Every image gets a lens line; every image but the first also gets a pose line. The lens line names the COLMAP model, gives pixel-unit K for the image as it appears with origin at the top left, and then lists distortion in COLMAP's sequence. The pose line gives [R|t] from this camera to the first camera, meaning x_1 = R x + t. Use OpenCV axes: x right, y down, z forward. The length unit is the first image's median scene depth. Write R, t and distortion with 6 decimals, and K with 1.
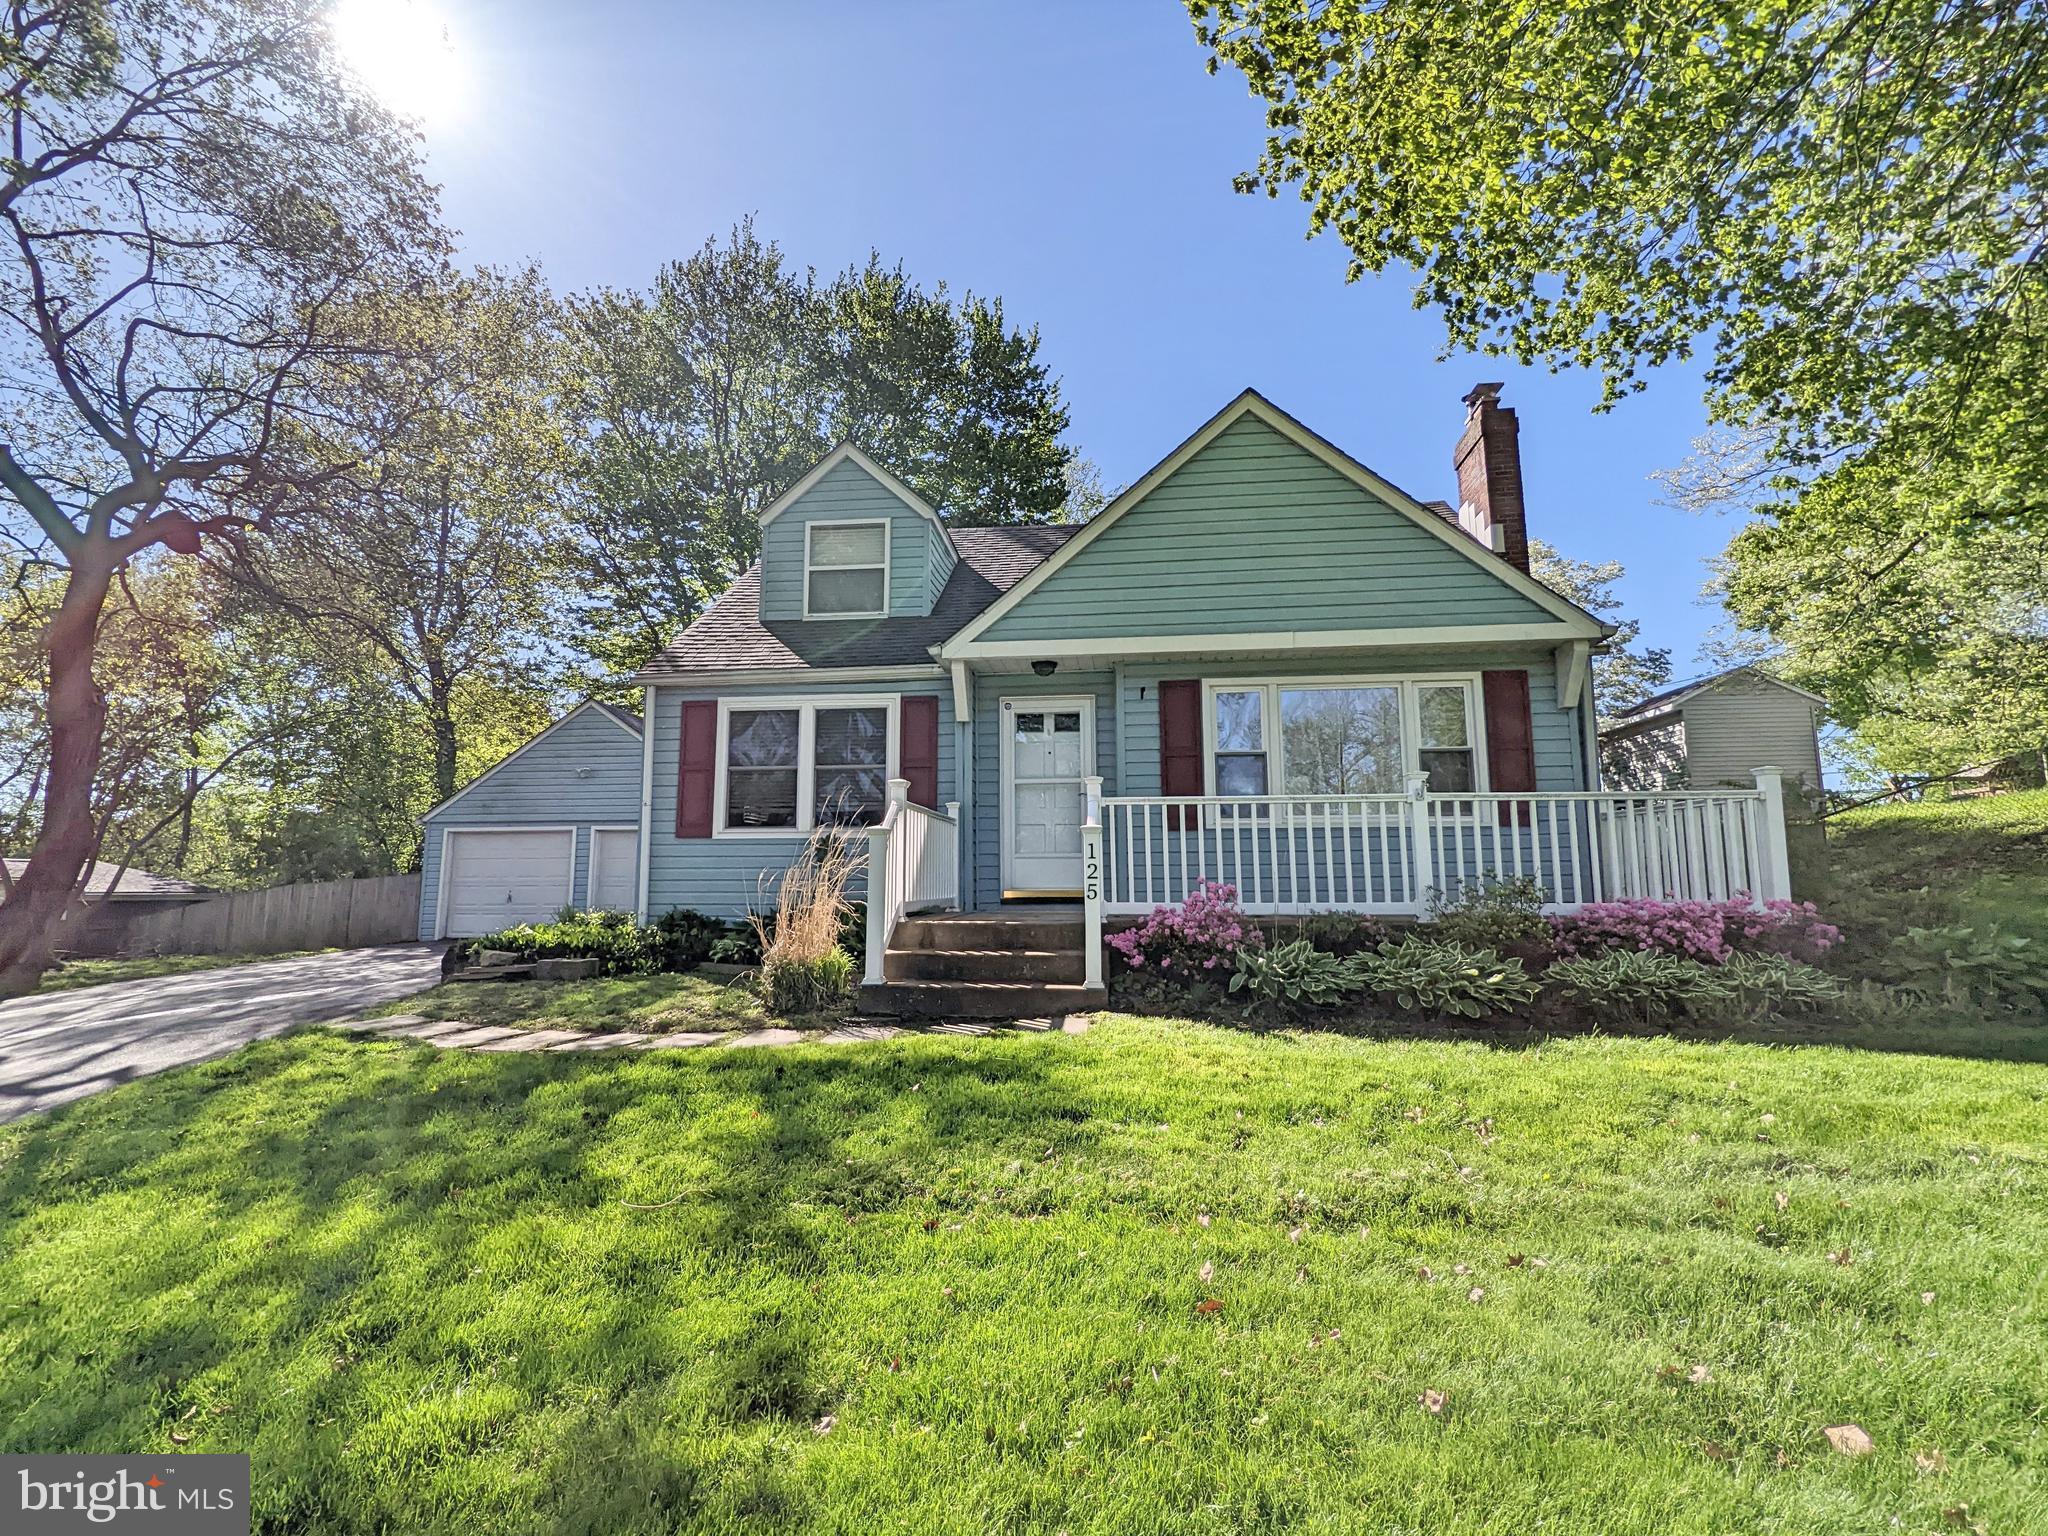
lens RADIAL K [[968.7, 0, 1024.0], [0, 968.7, 768.0], [0, 0, 1]] dist [-0.004719, 0.000420]
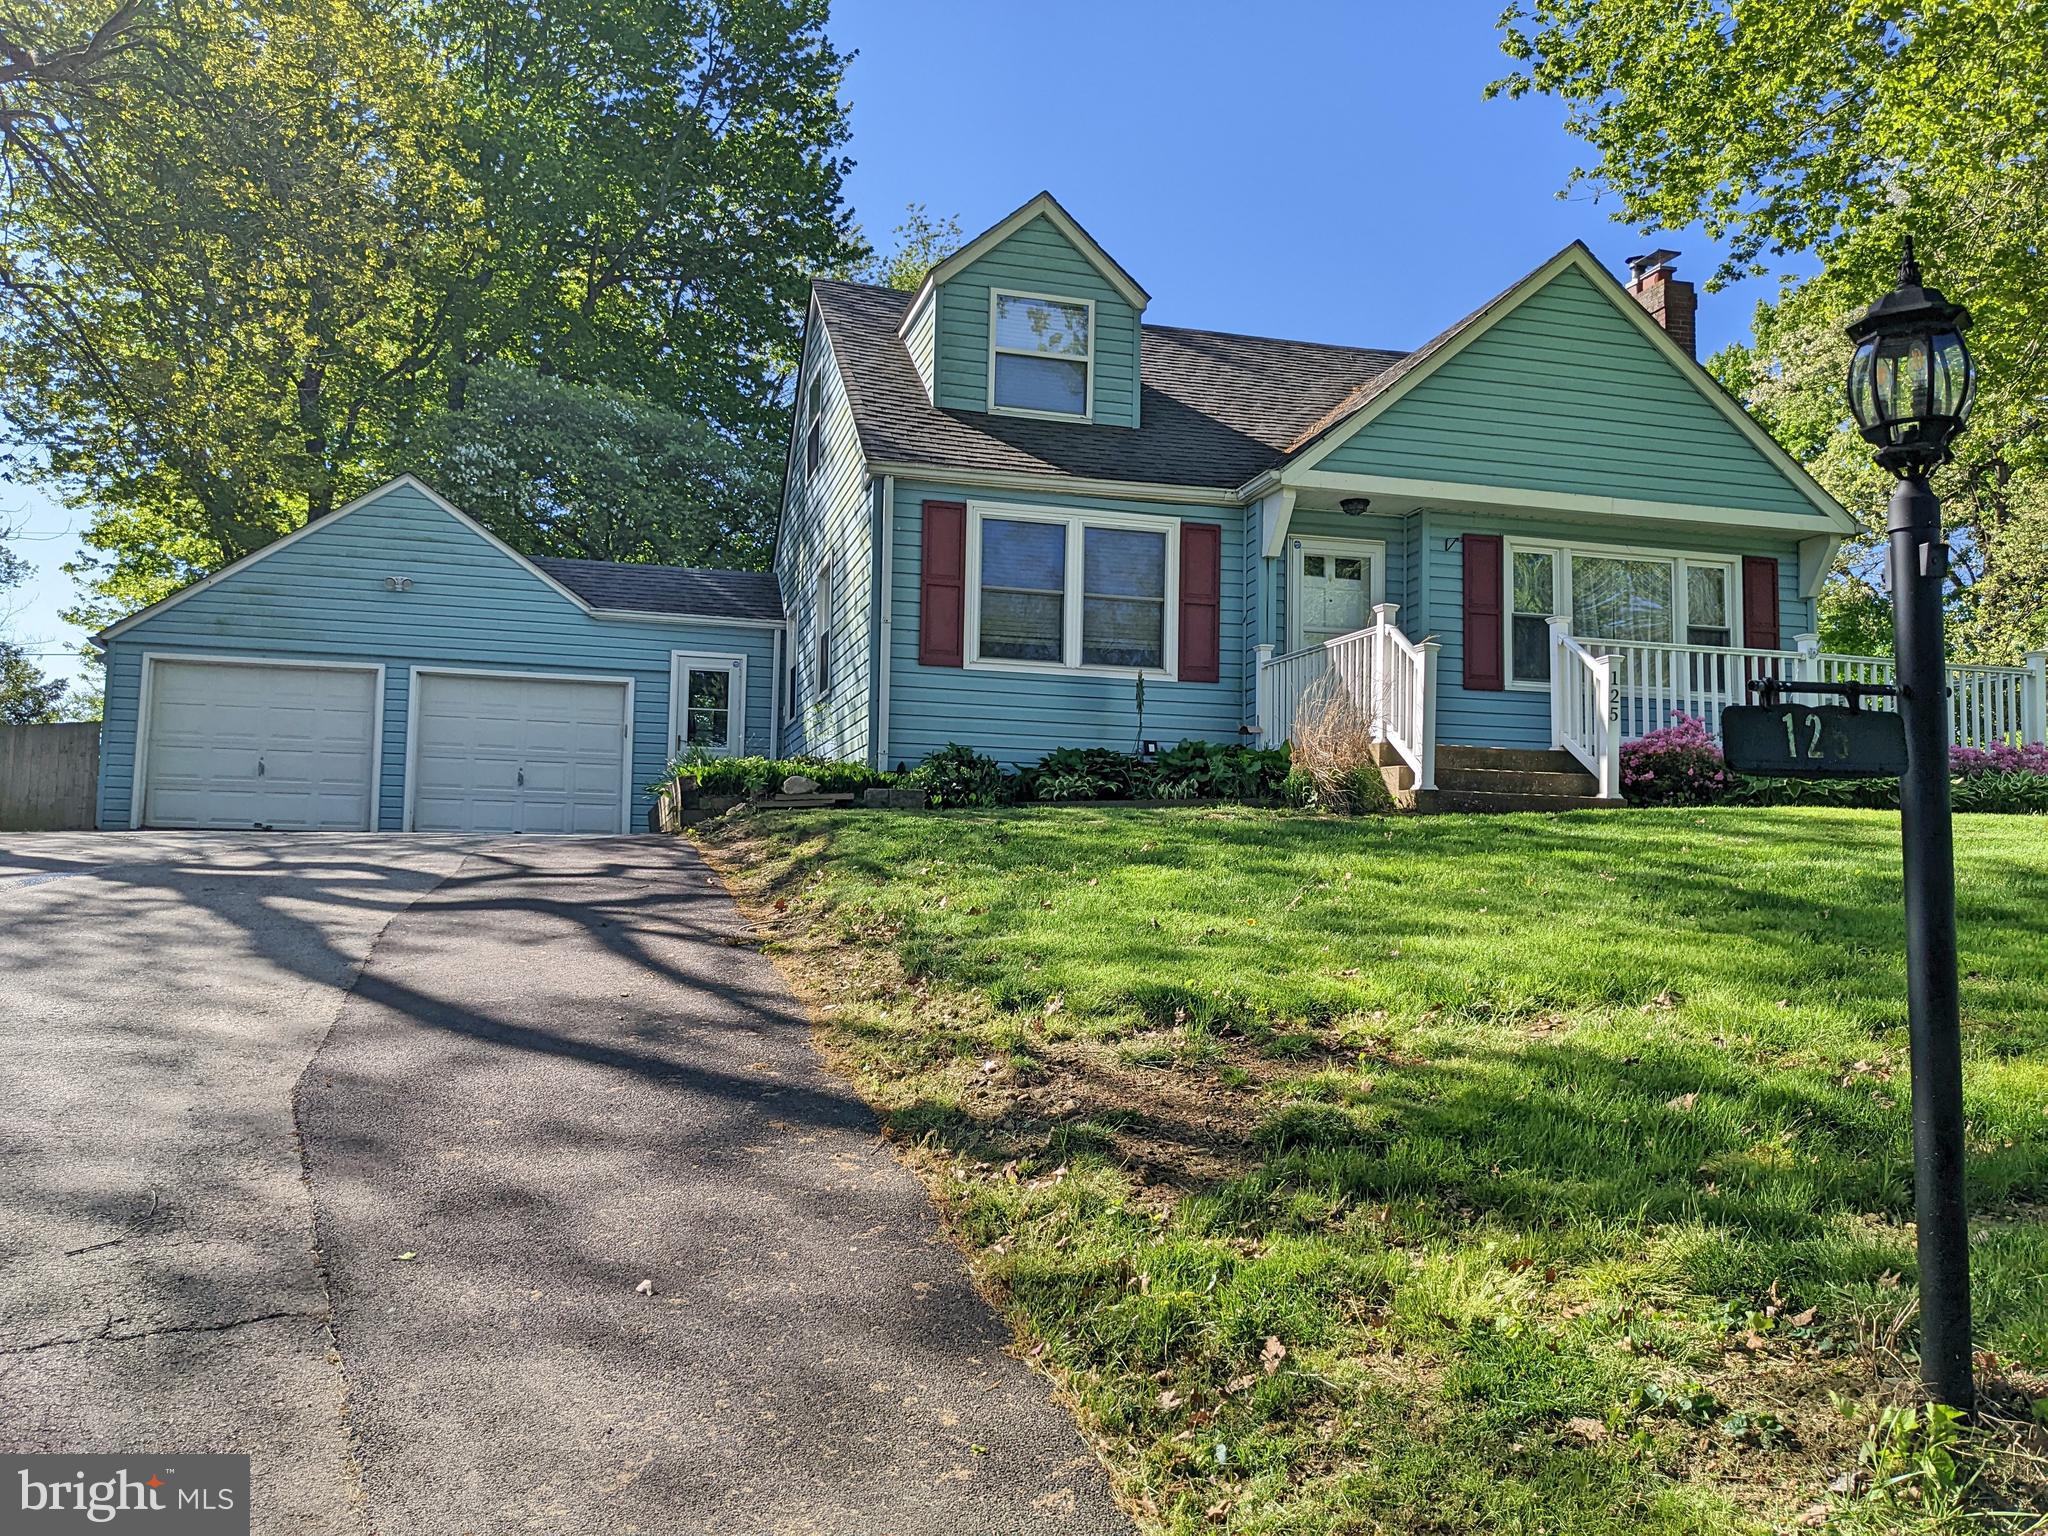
lens RADIAL K [[1620.2, 0, 991.2], [0, 1620.2, 777.7], [0, 0, 1]] dist [0.076752, -0.198571]
pose [[0.933602, 0.049654, 0.354854, -0.791176], [-0.068333, 0.996848, 0.040295, 0.108468], [-0.351735, -0.061868, 0.934053, -0.321469]]
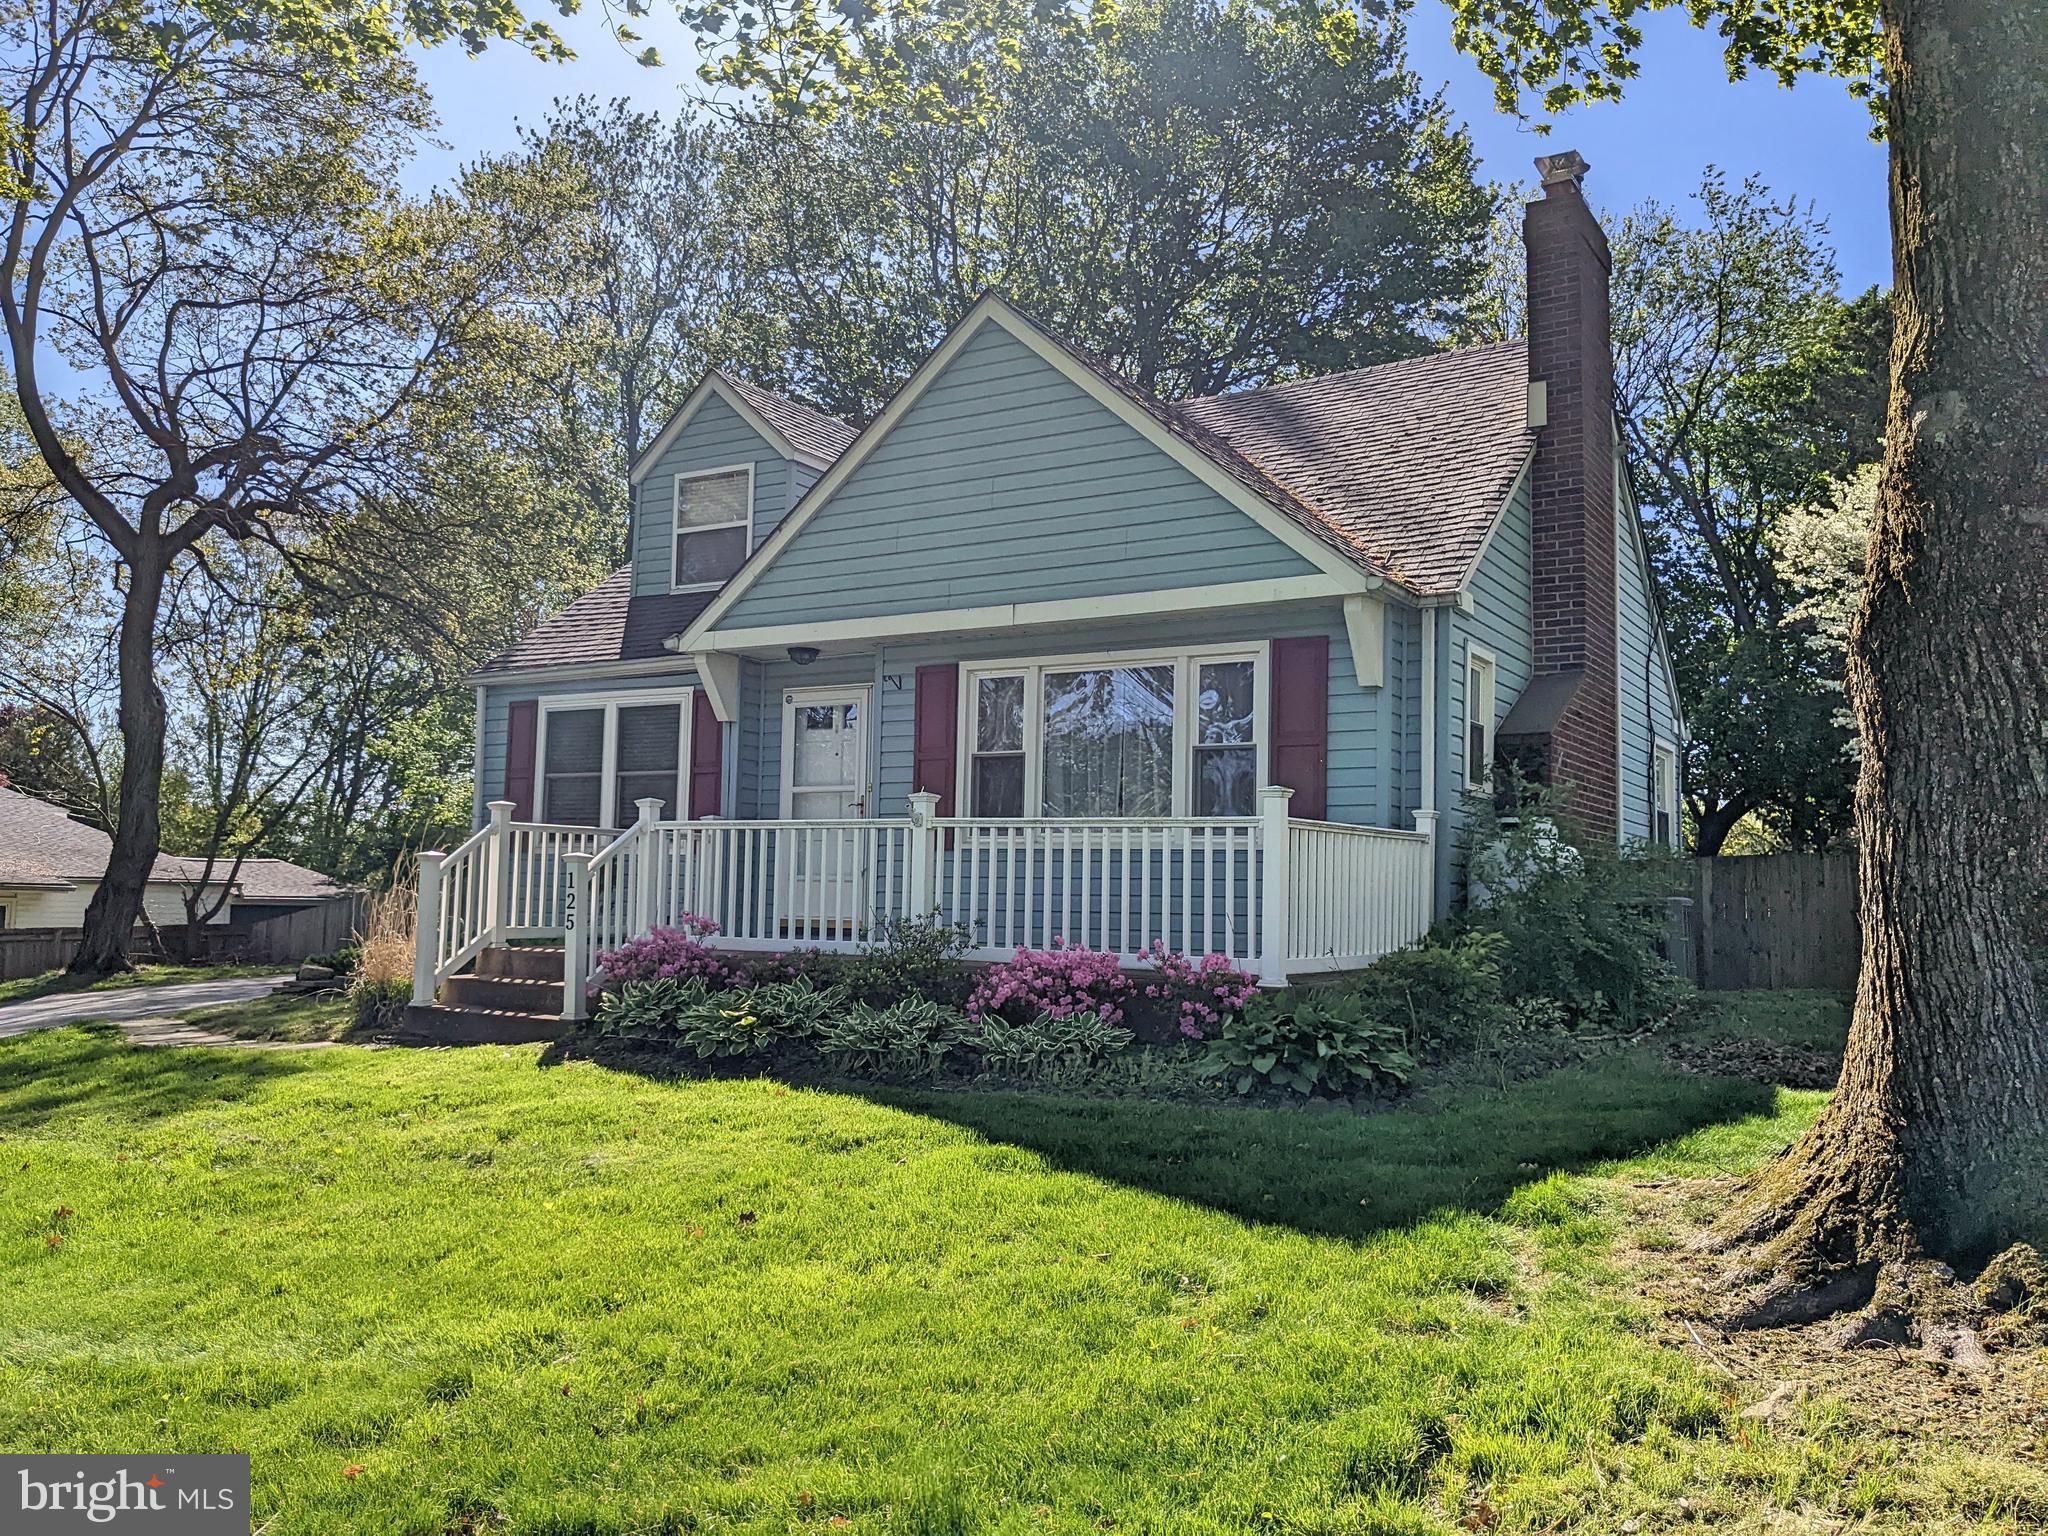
lens RADIAL K [[1605.8, 0, 1008.8], [0, 1605.8, 768.8], [0, 0, 1]] dist [0.054284, -0.079342]
pose [[0.903081, -0.011548, -0.429315, 0.733688], [0.027451, 0.999146, 0.030870, -0.040803], [0.428592, -0.039664, 0.902627, -0.170115]]
